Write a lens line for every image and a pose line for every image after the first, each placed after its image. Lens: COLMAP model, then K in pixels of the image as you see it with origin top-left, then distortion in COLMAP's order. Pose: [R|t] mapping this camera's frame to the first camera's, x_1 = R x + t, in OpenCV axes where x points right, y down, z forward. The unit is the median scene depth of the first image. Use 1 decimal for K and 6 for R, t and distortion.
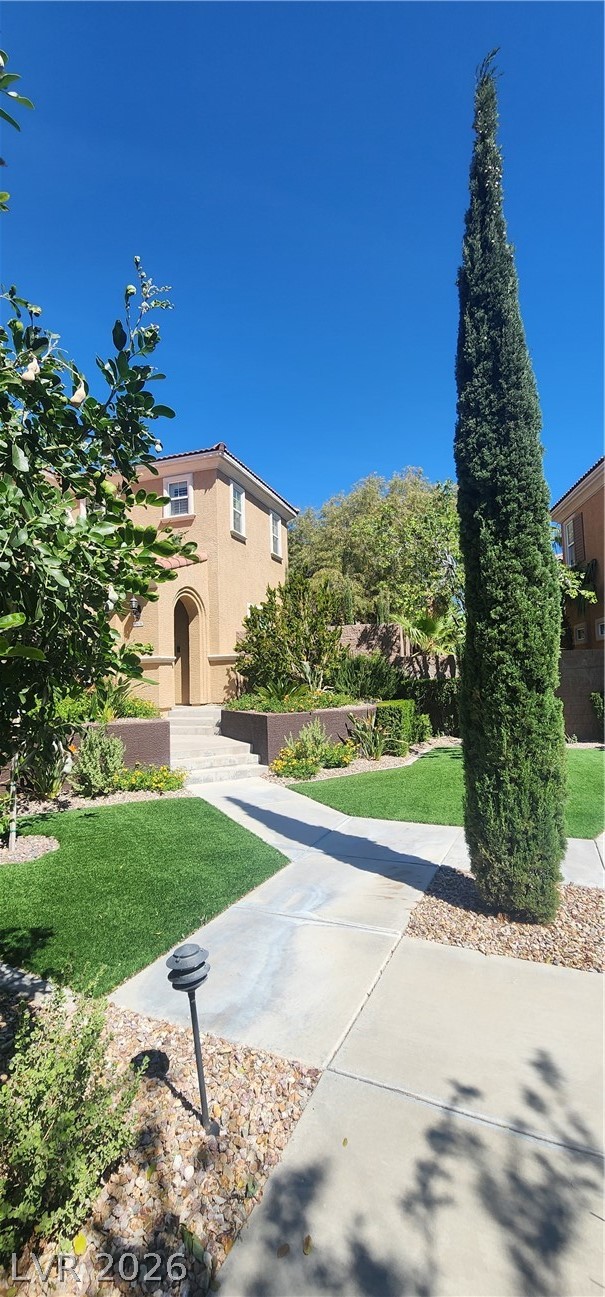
lens RADIAL K [[538.9, 0, 304.6], [0, 538.9, 646.3], [0, 0, 1]] dist [-0.009424, 0.001808]
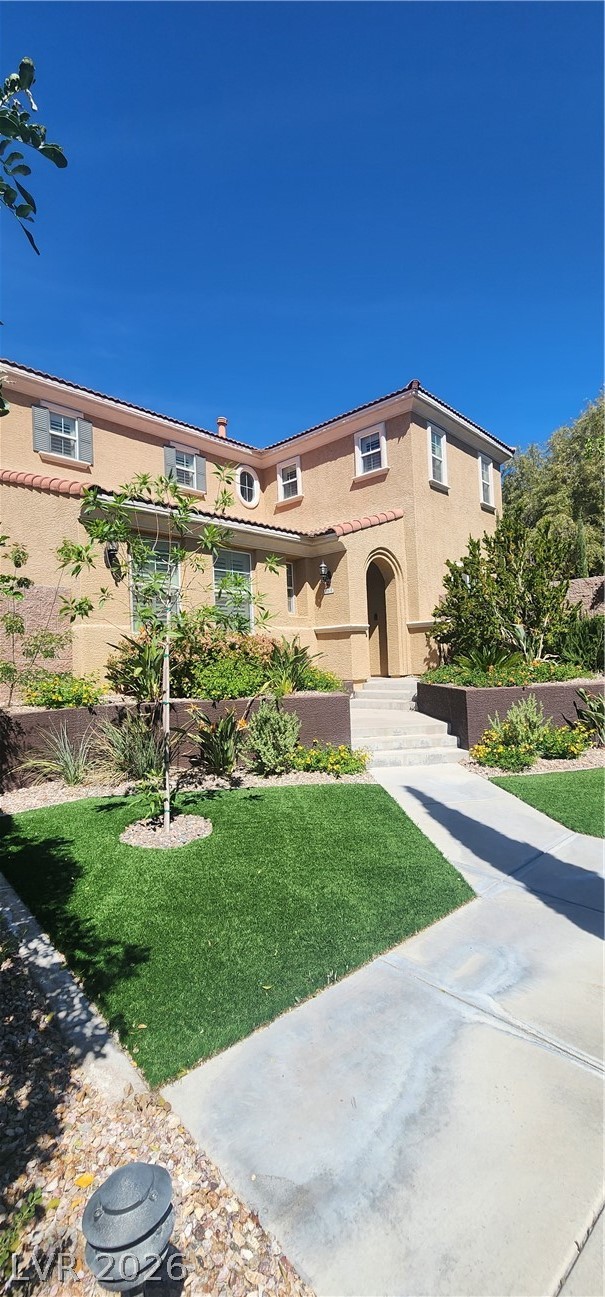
lens RADIAL K [[538.9, 0, 294.8], [0, 538.9, 649.3], [0, 0, 1]] dist [-0.009424, 0.001808]
pose [[0.913231, -0.014707, -0.407176, 0.032403], [0.038549, 0.997984, 0.050411, 0.016743], [0.405614, -0.061733, 0.911957, 0.172986]]
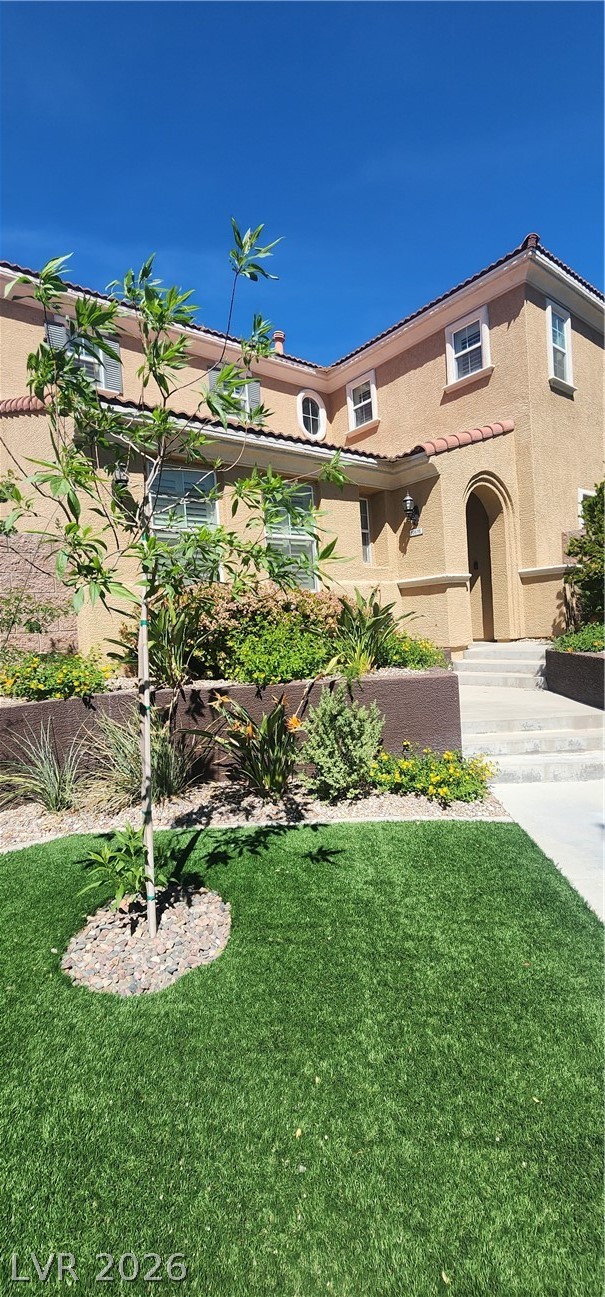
lens RADIAL K [[538.9, 0, 289.3], [0, 538.9, 650.2], [0, 0, 1]] dist [-0.009424, 0.001808]
pose [[0.839716, -0.002664, -0.543019, -0.095046], [0.075336, 0.990889, 0.111636, 0.035989], [0.537774, -0.134652, 0.832267, 0.455887]]
